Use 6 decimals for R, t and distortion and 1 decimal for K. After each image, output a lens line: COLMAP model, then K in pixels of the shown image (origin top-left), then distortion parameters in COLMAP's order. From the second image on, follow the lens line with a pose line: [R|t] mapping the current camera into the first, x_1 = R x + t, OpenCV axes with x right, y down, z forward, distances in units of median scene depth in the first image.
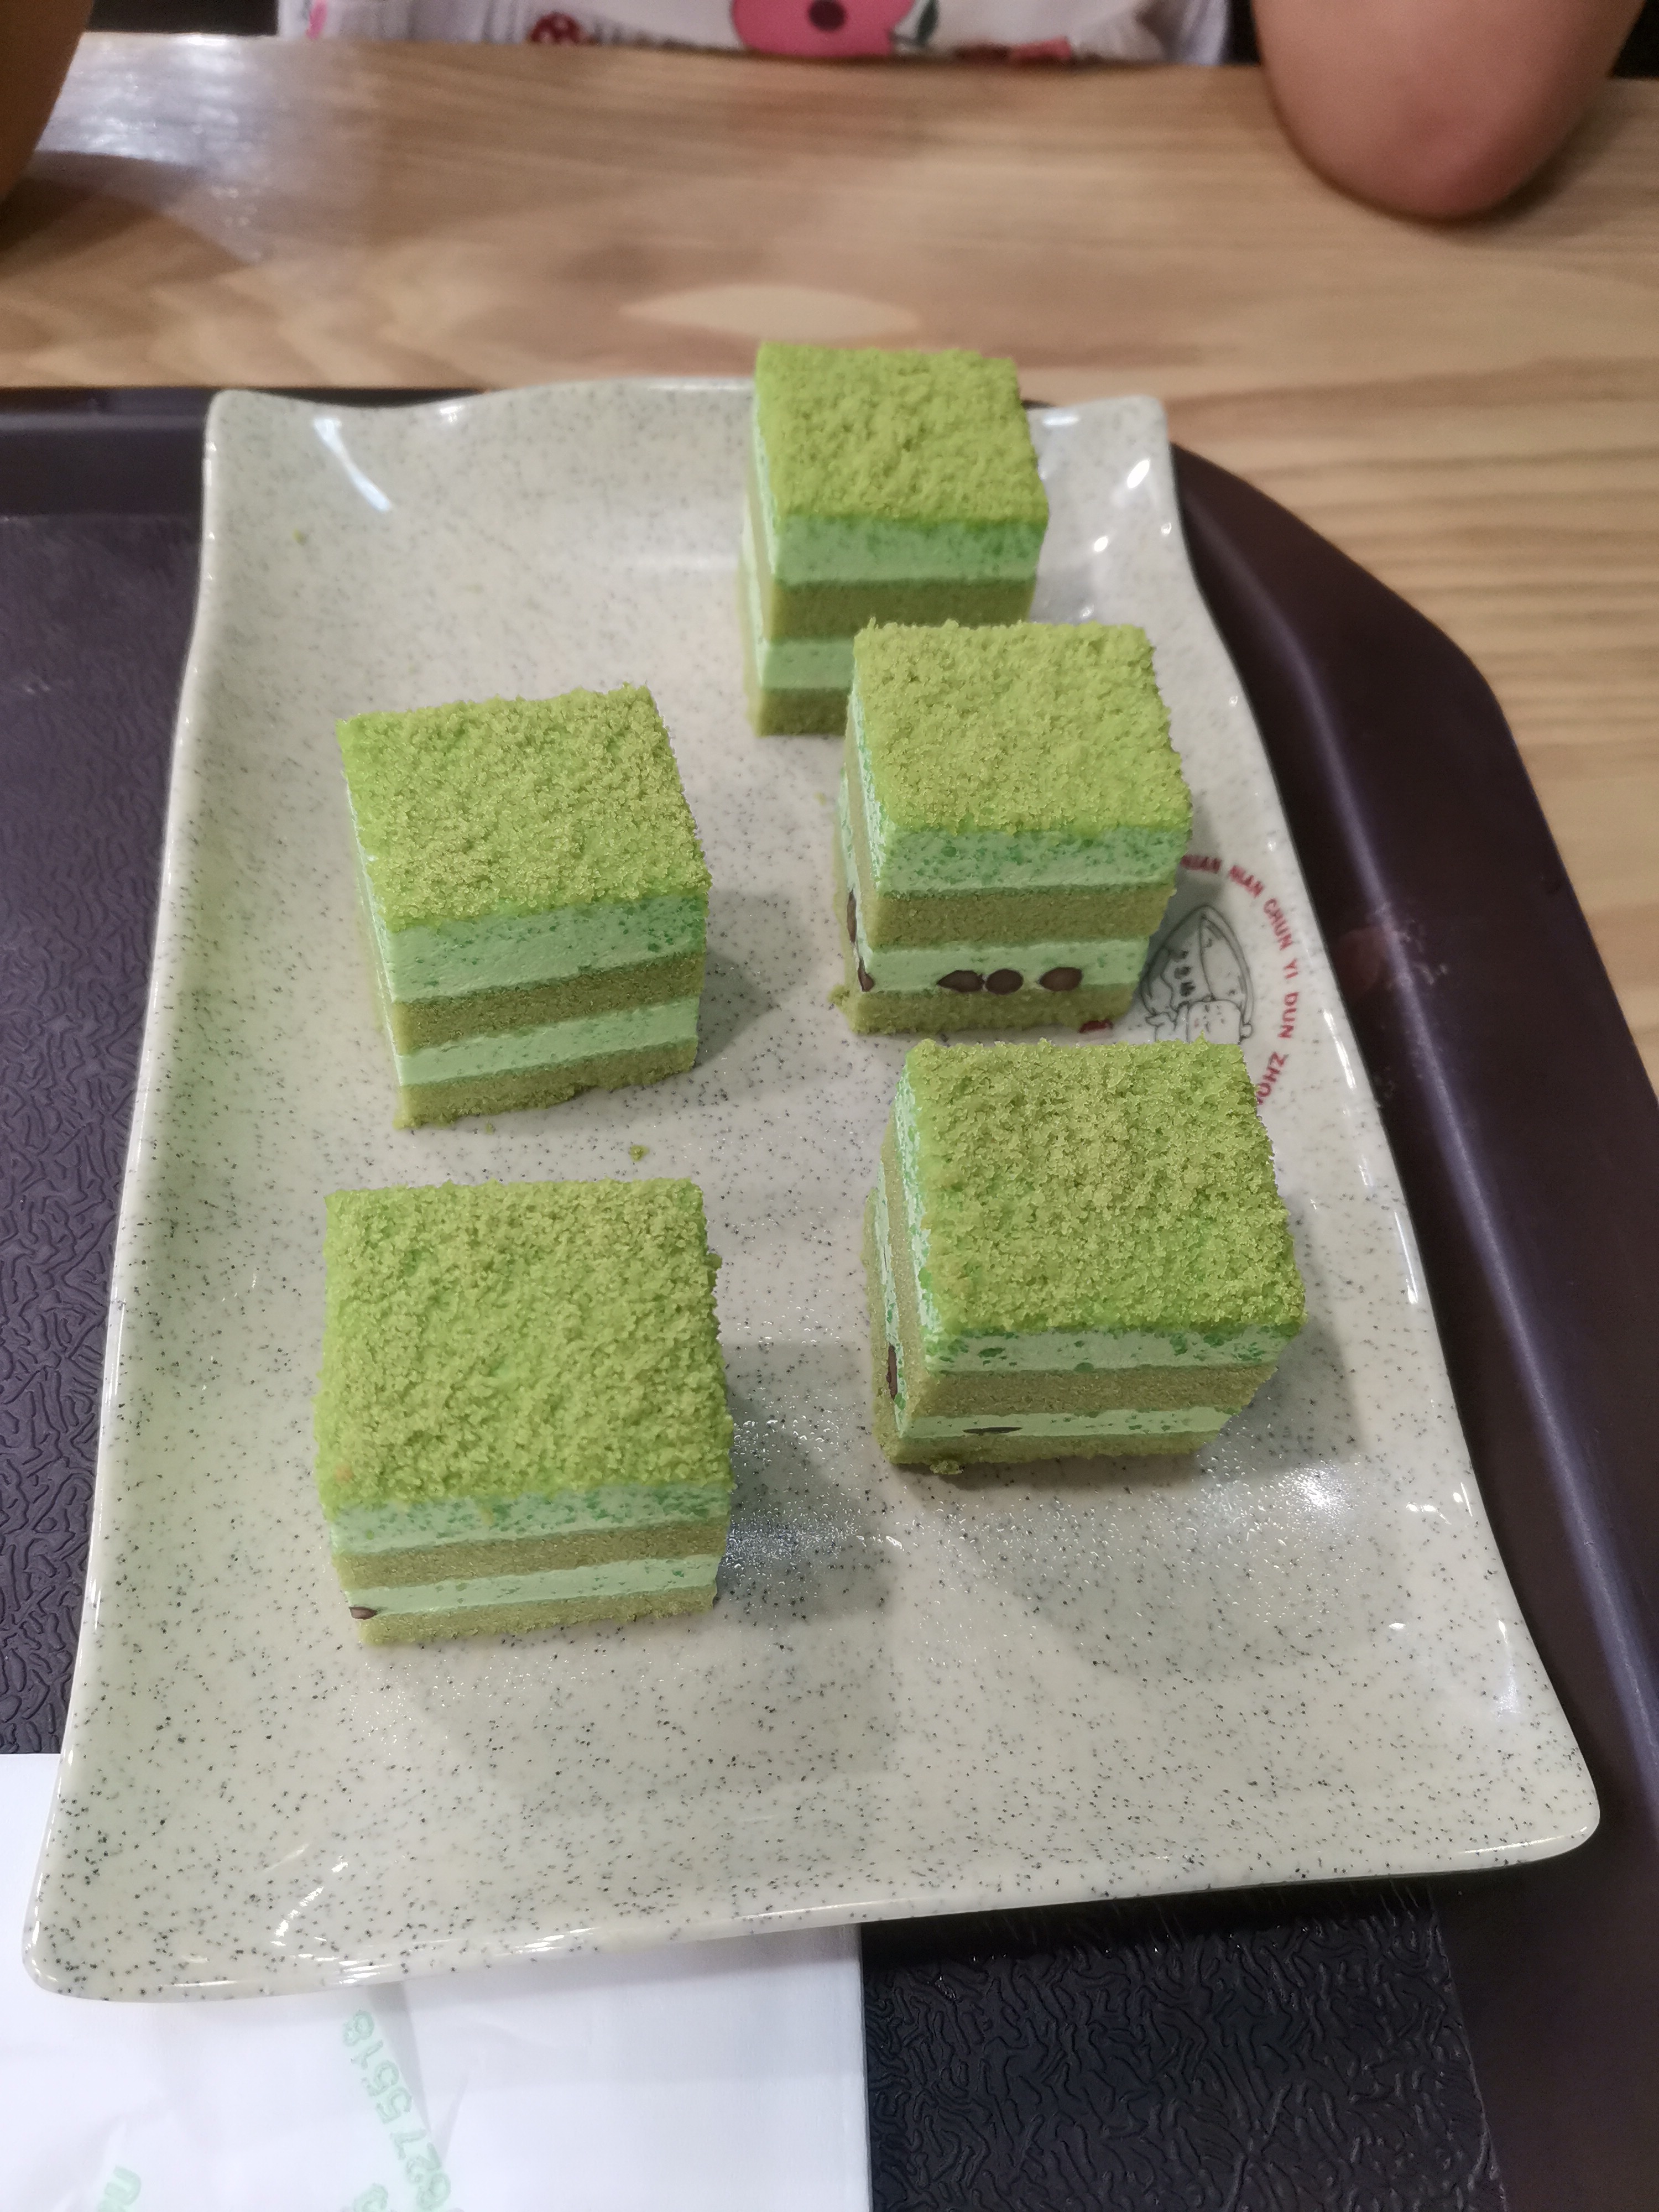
lens RADIAL K [[1693.9, 0, 829.5], [0, 1693.9, 1106.0], [0, 0, 1]] dist [0.080654, -0.123799]
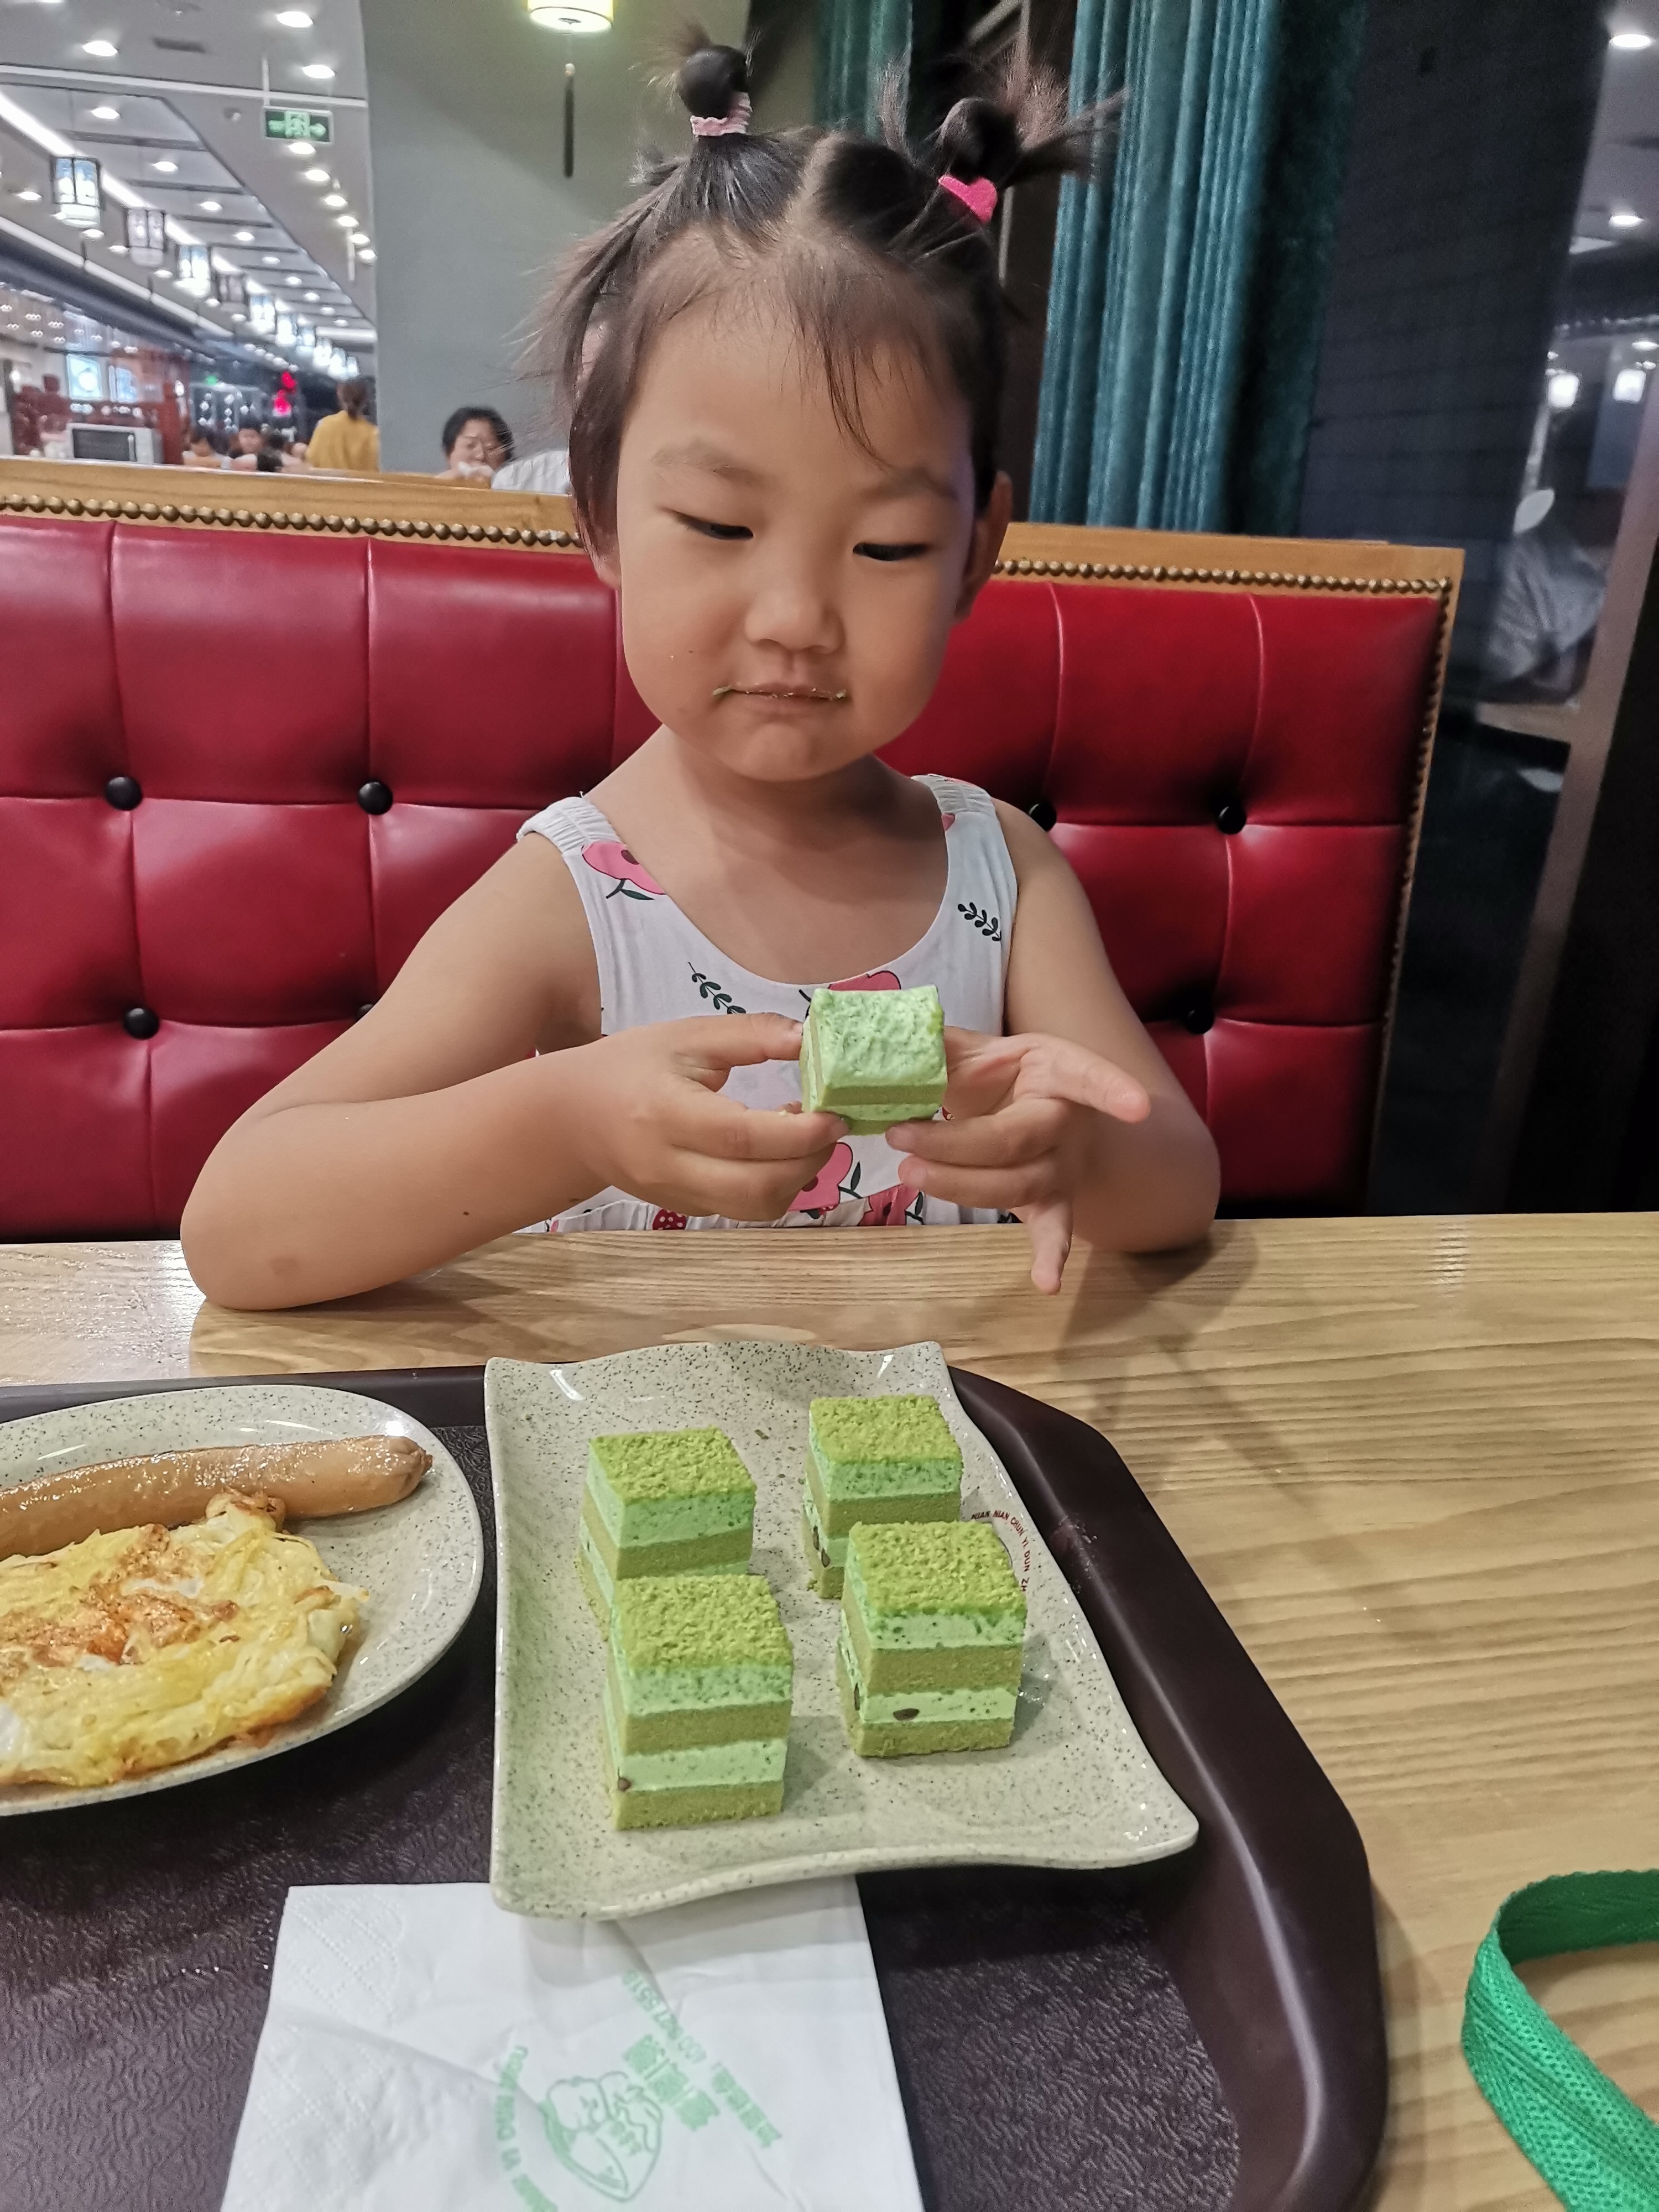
lens RADIAL K [[1693.9, 0, 829.5], [0, 1693.9, 1106.0], [0, 0, 1]] dist [0.080654, -0.123799]
pose [[0.995302, -0.044549, 0.085957, -0.147964], [0.088299, 0.781818, -0.617223, 0.898937], [-0.039706, 0.621913, 0.782079, -1.131035]]
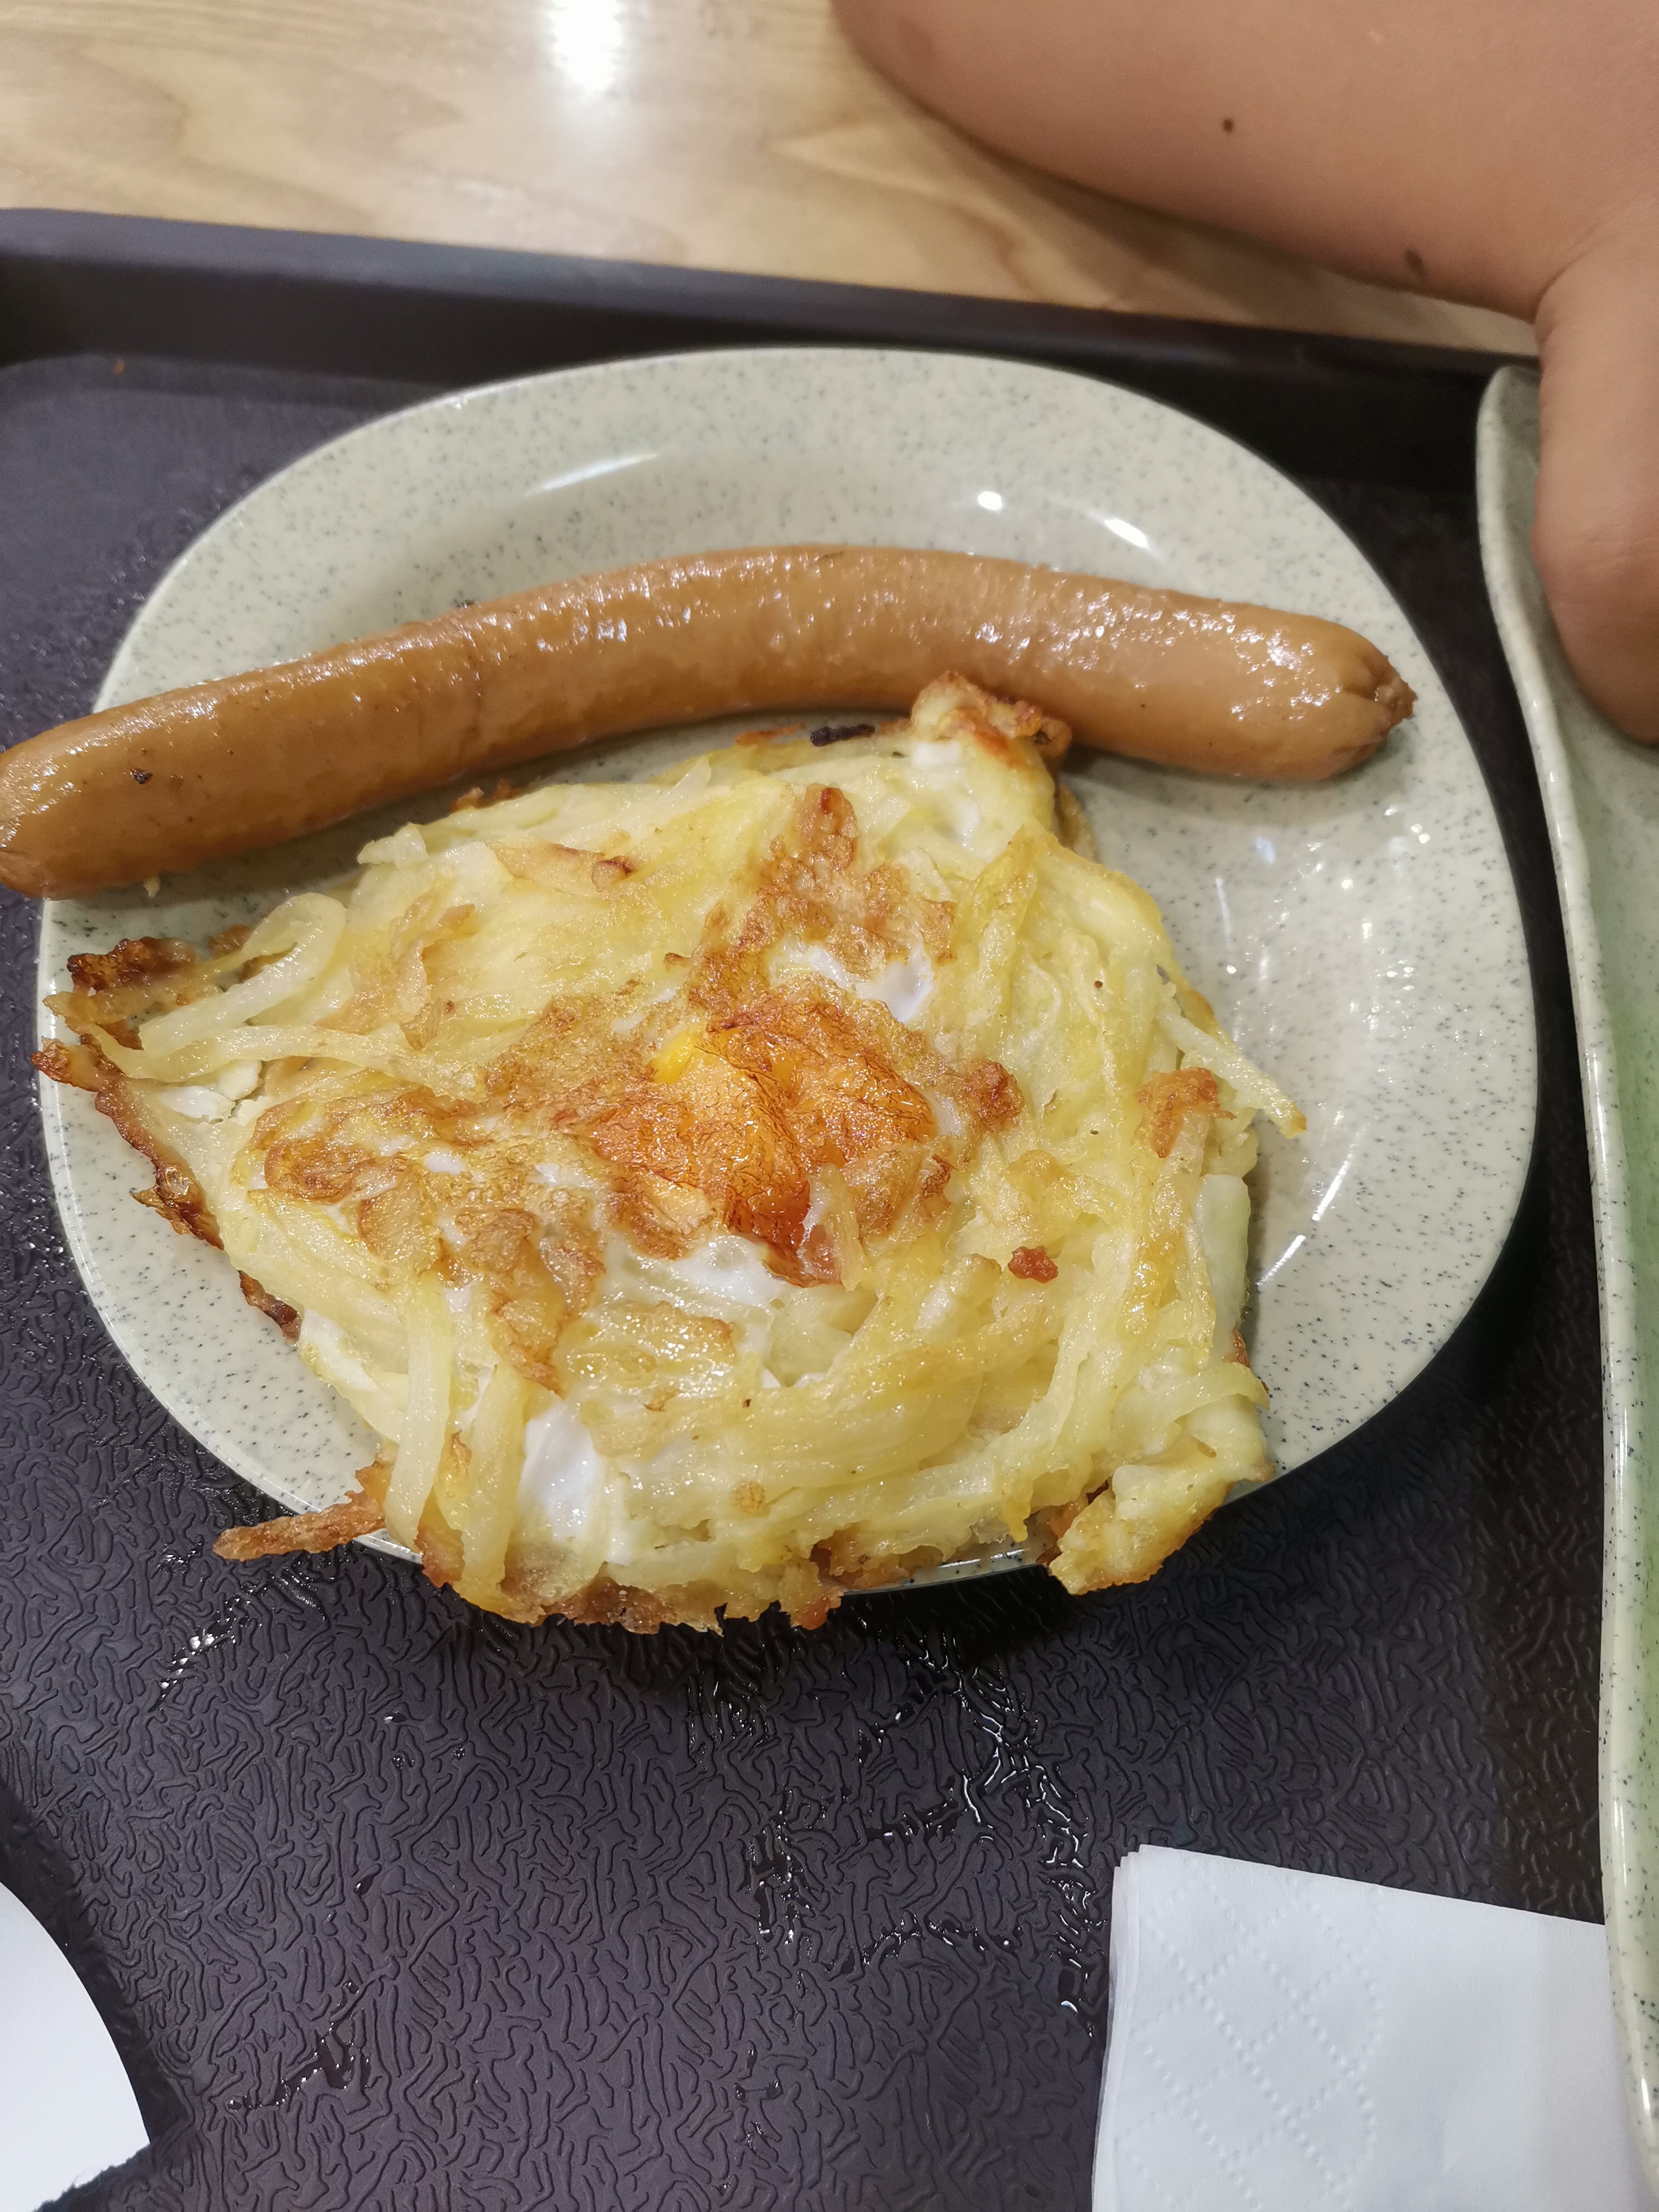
lens RADIAL K [[1693.9, 0, 829.5], [0, 1693.9, 1106.0], [0, 0, 1]] dist [0.080654, -0.123799]
pose [[0.979484, 0.160297, -0.122133, -0.727664], [-0.150061, 0.984672, 0.088893, -0.083032], [0.134511, -0.068742, 0.988525, 0.035831]]
